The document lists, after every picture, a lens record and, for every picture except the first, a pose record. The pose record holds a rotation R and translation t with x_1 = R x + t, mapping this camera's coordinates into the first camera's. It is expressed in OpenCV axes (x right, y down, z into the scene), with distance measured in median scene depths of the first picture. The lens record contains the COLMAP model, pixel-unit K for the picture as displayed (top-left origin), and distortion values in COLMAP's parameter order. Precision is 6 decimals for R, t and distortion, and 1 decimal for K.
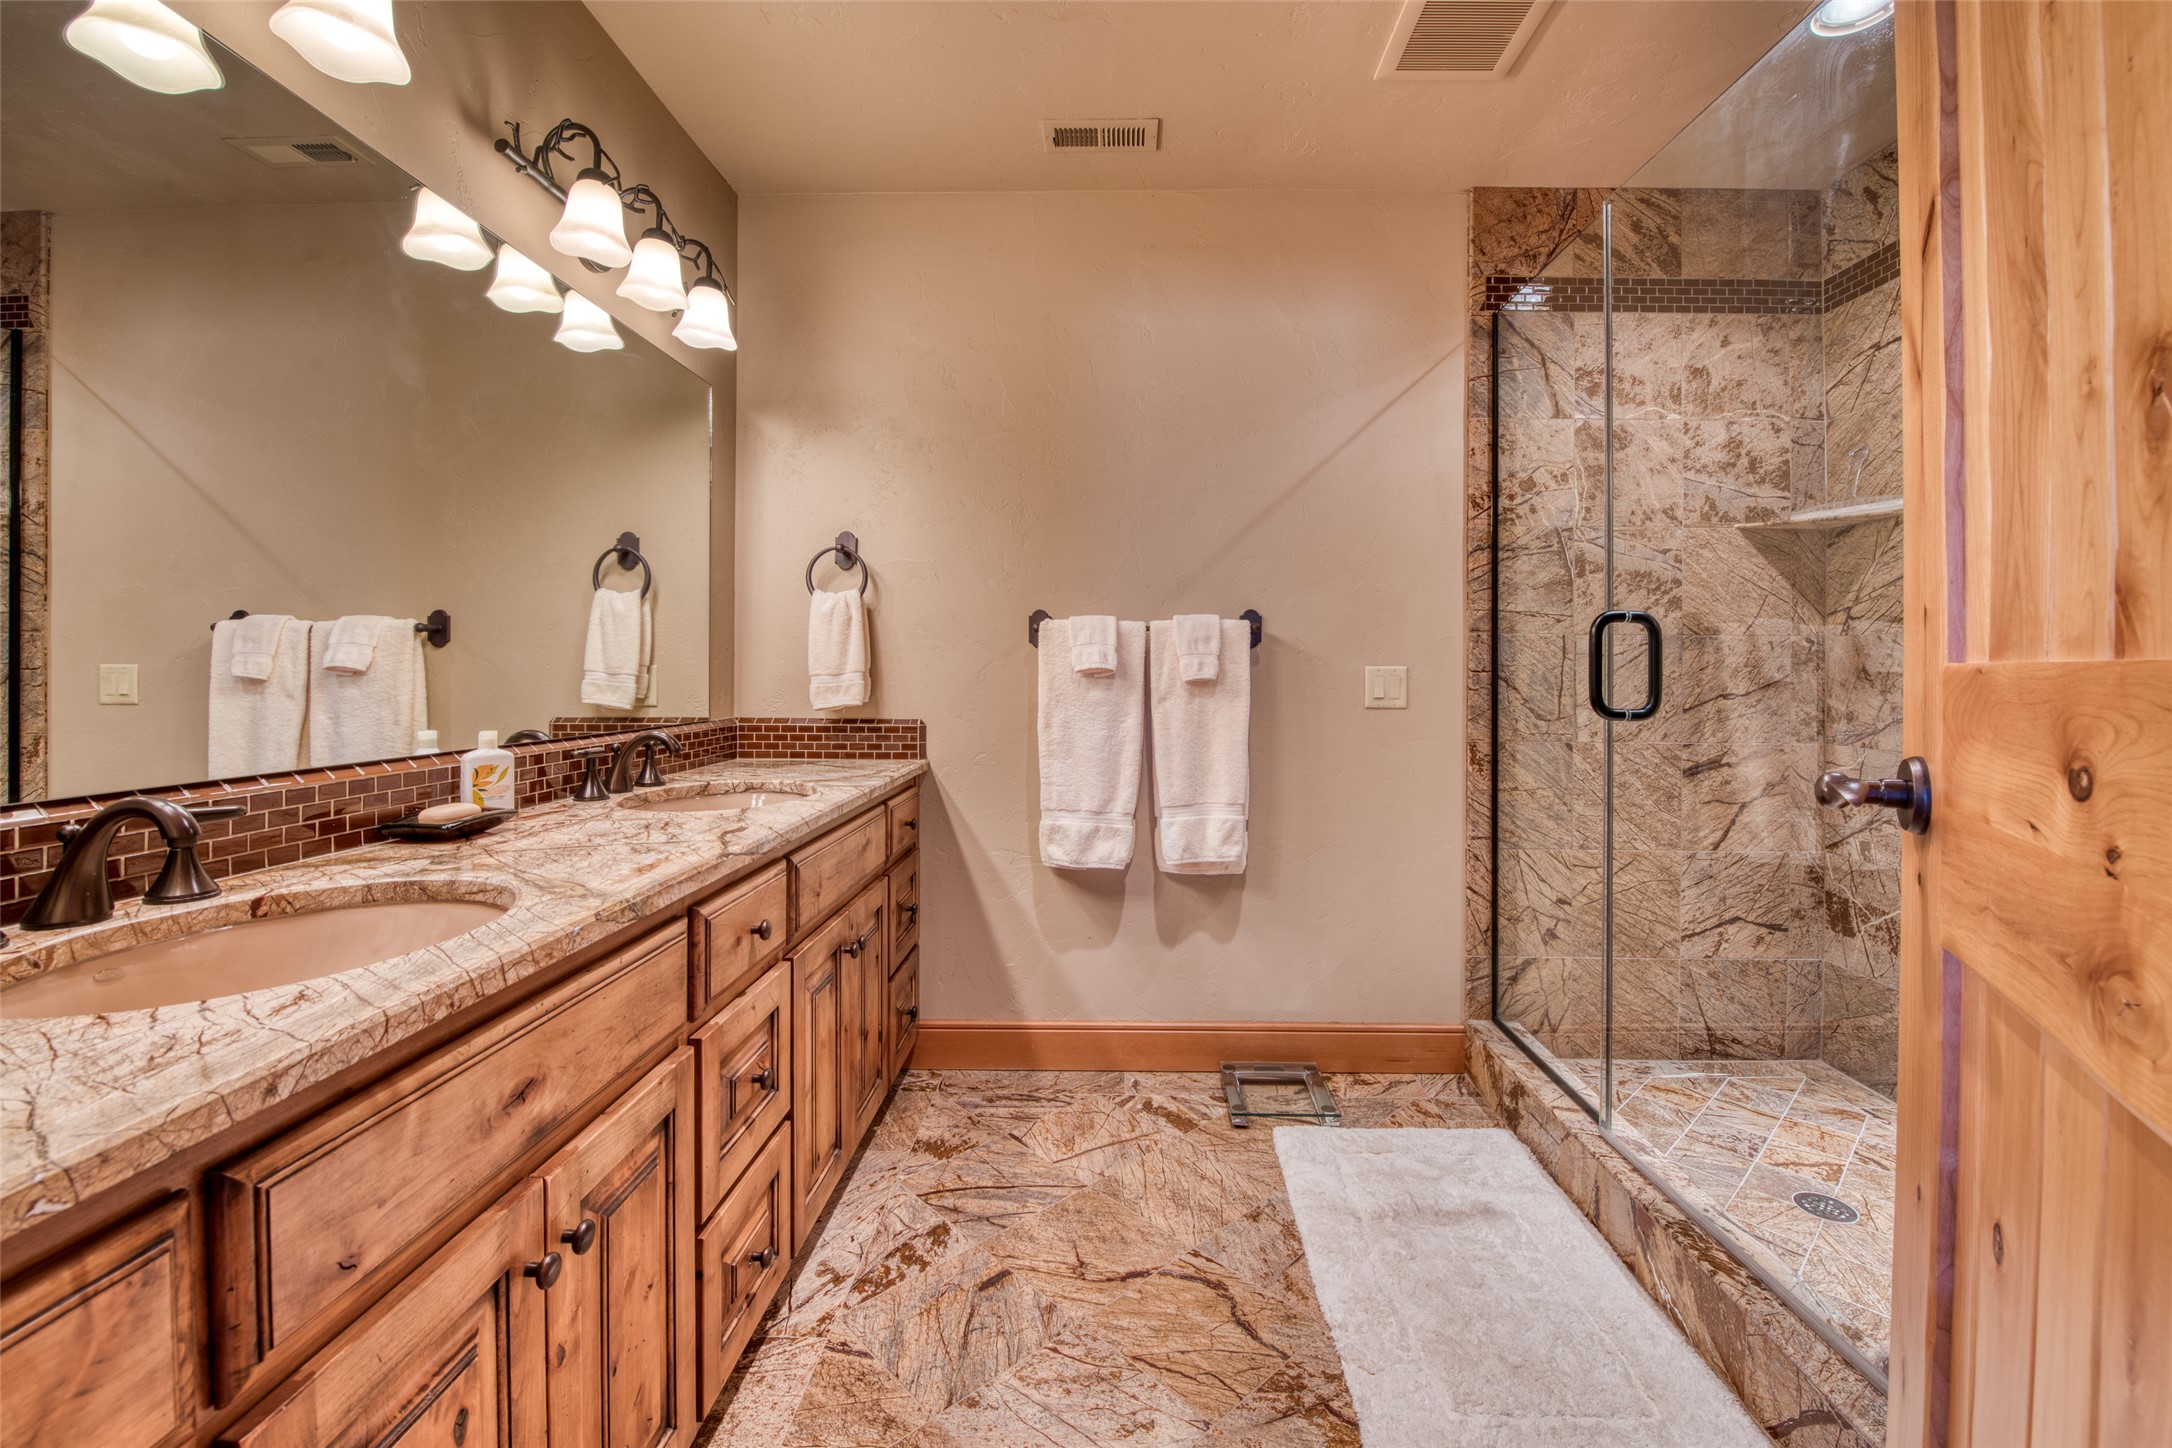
lens RADIAL K [[908.8, 0, 1103.4], [0, 908.8, 669.6], [0, 0, 1]] dist [-0.016033, -0.001127]
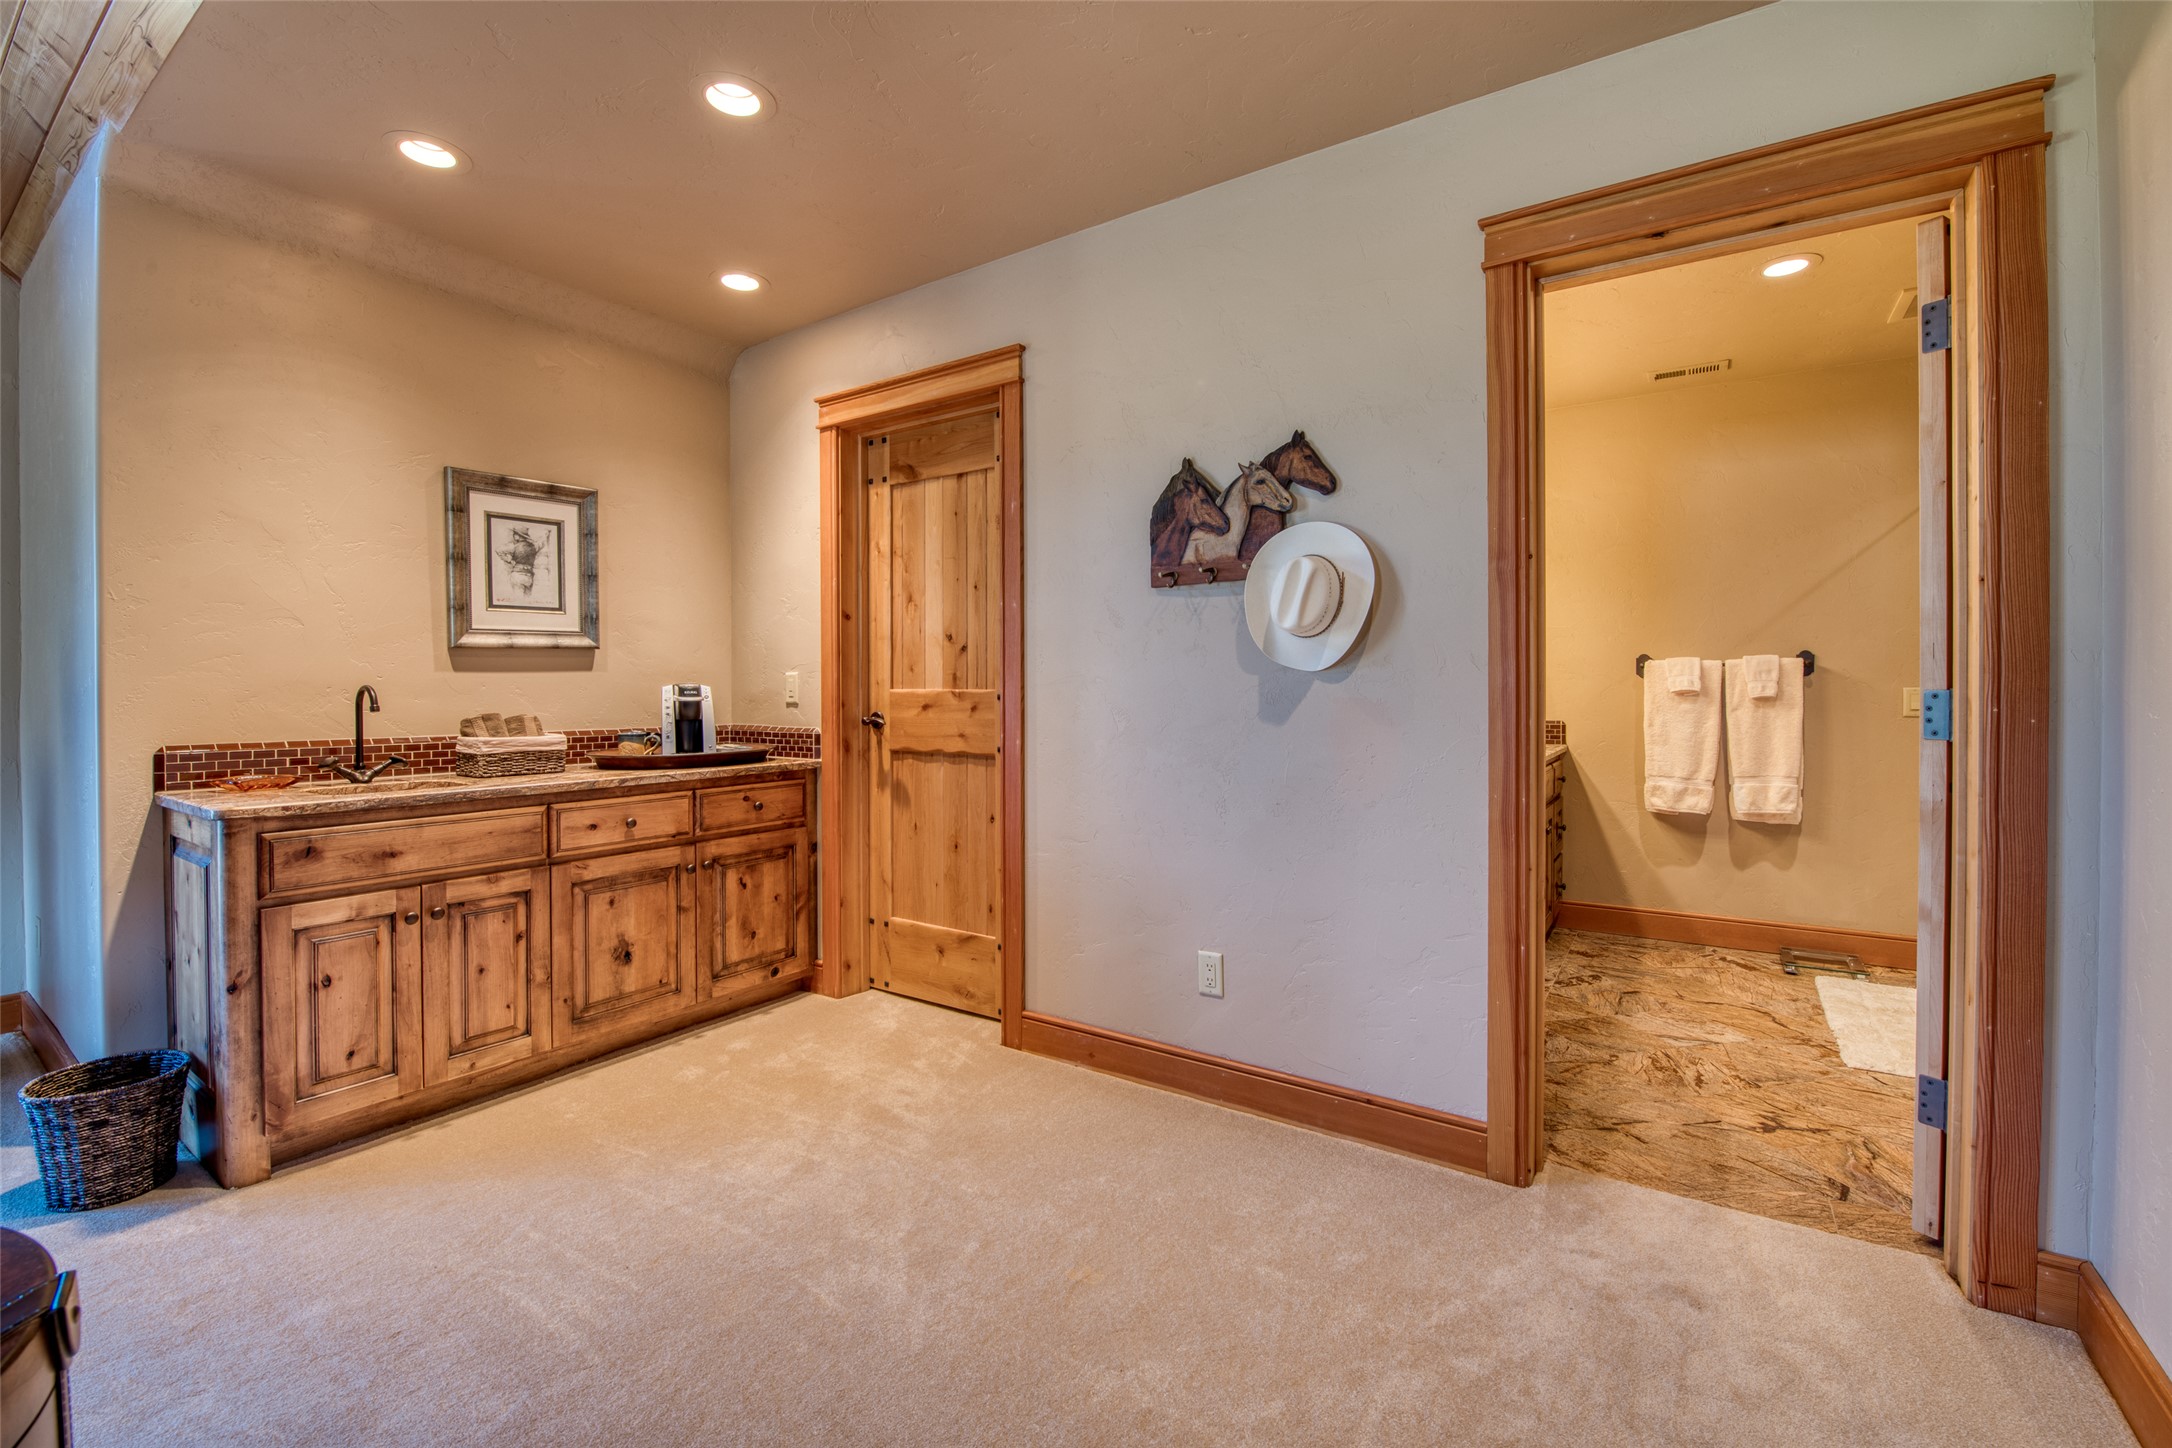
lens RADIAL K [[908.8, 0, 1100.9], [0, 908.8, 697.9], [0, 0, 1]] dist [-0.016033, -0.001127]
pose [[0.846174, -0.001431, -0.532905, -0.032672], [0.003676, 0.999988, 0.003150, 0.003526], [0.532894, -0.004624, 0.846169, -0.920103]]
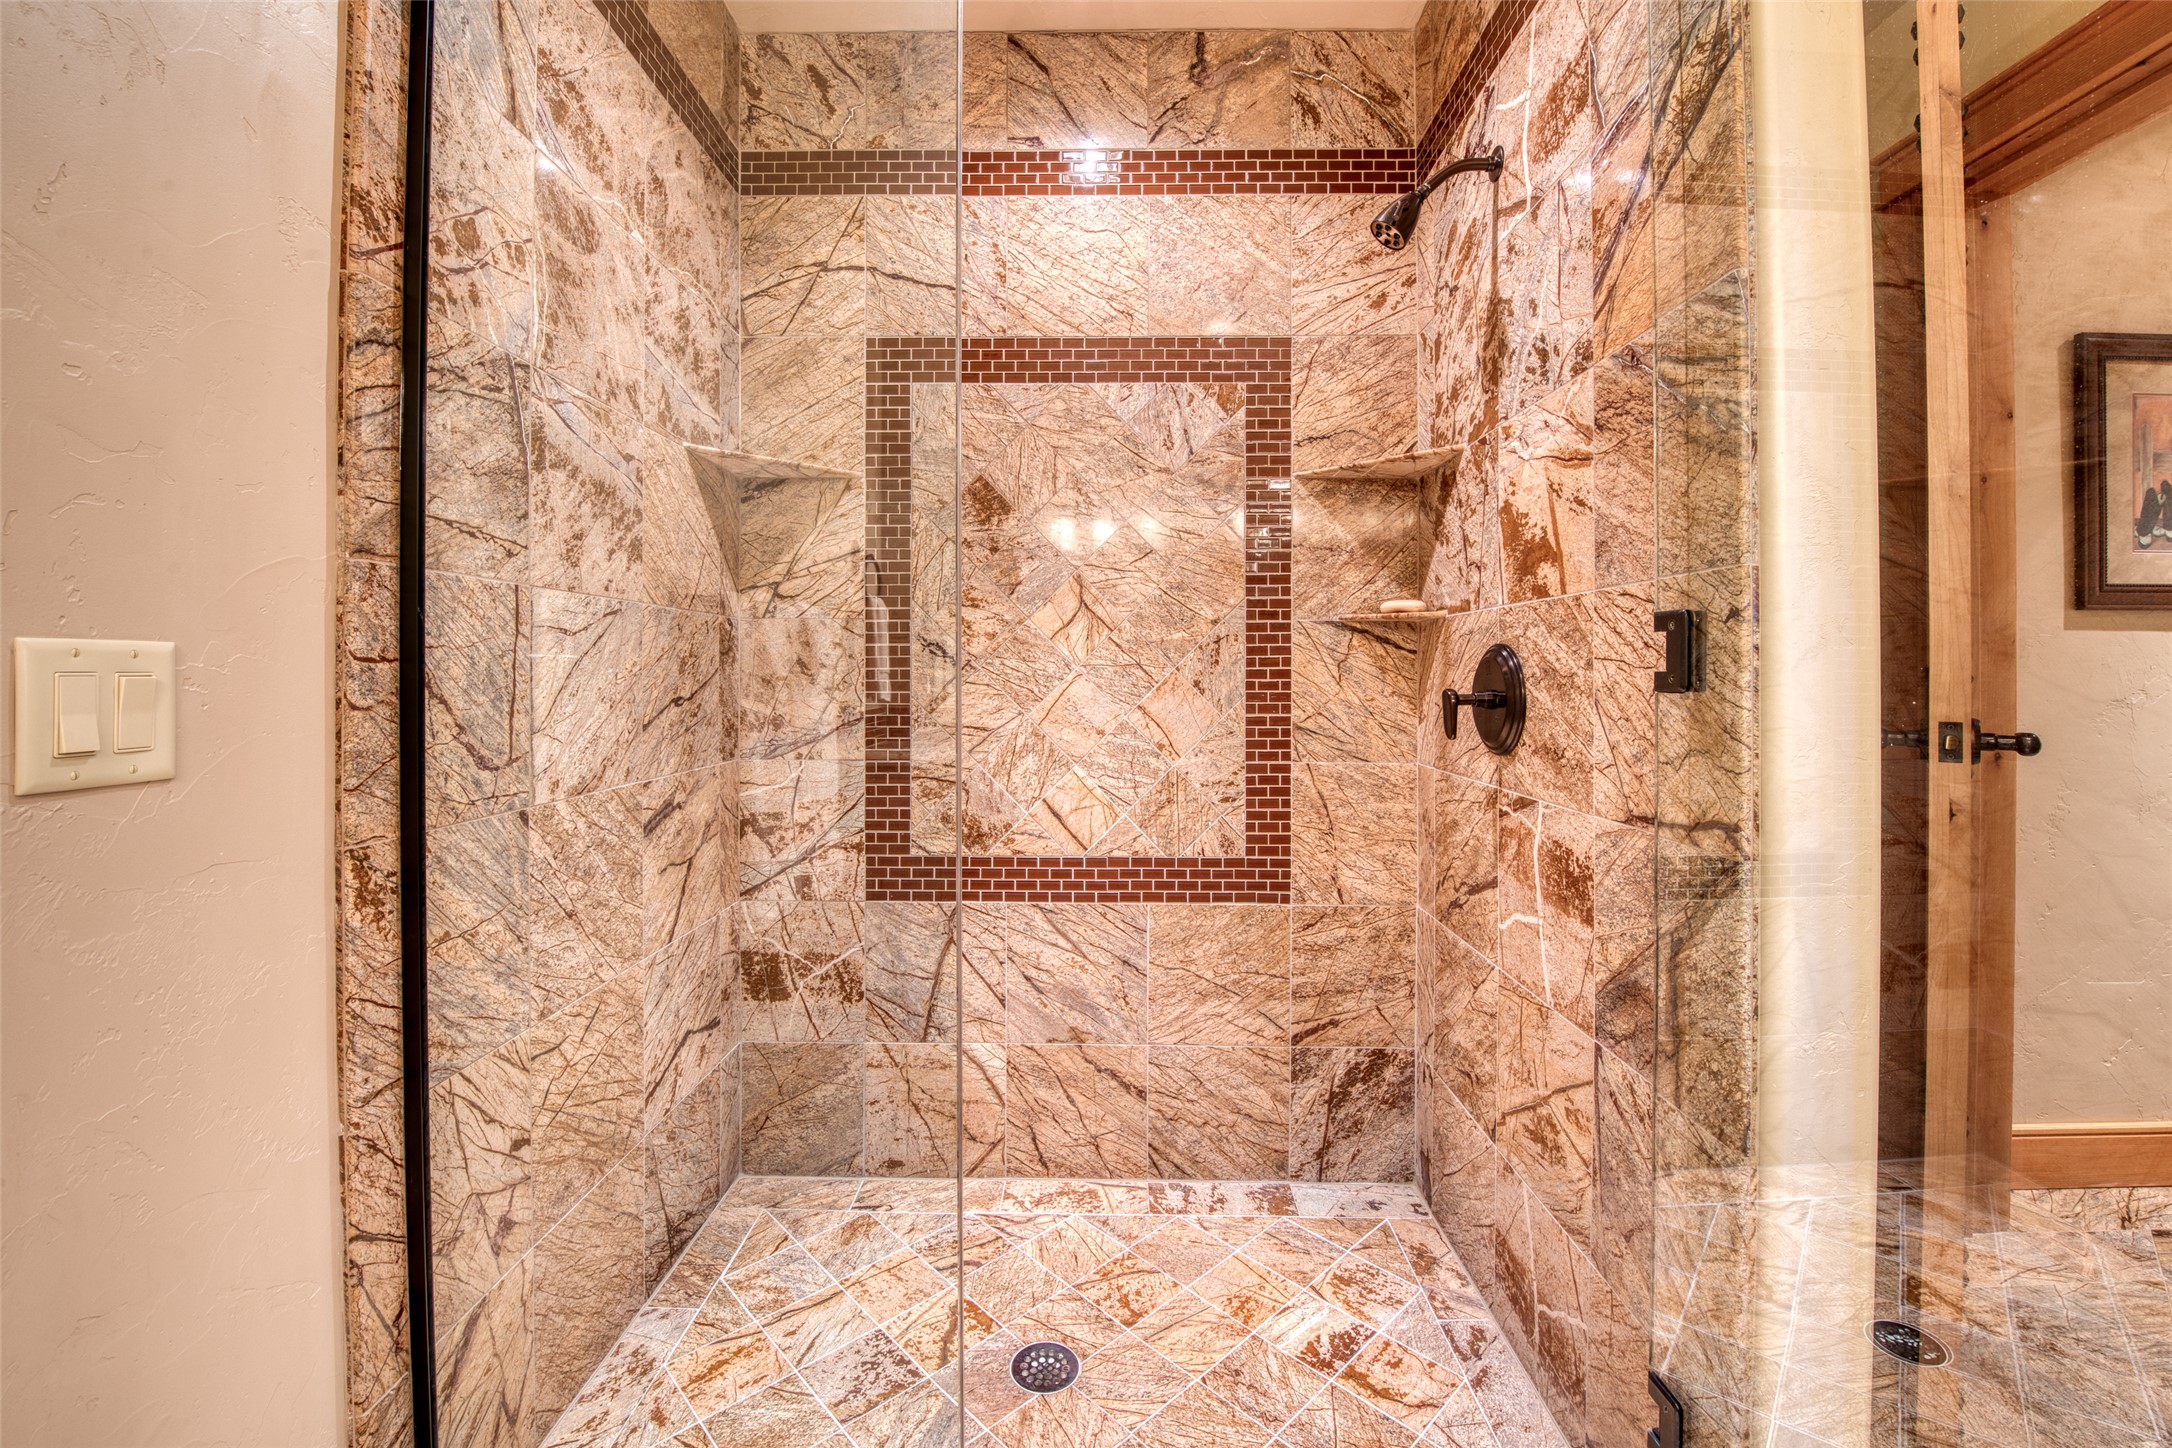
lens RADIAL K [[908.8, 0, 1082.8], [0, 908.8, 671.9], [0, 0, 1]] dist [-0.016033, -0.001127]
pose [[-0.006036, -0.004078, 0.999973, 0.032948], [-0.002789, 0.999988, 0.004062, 0.004616], [-0.999978, -0.002764, -0.006048, 0.707879]]
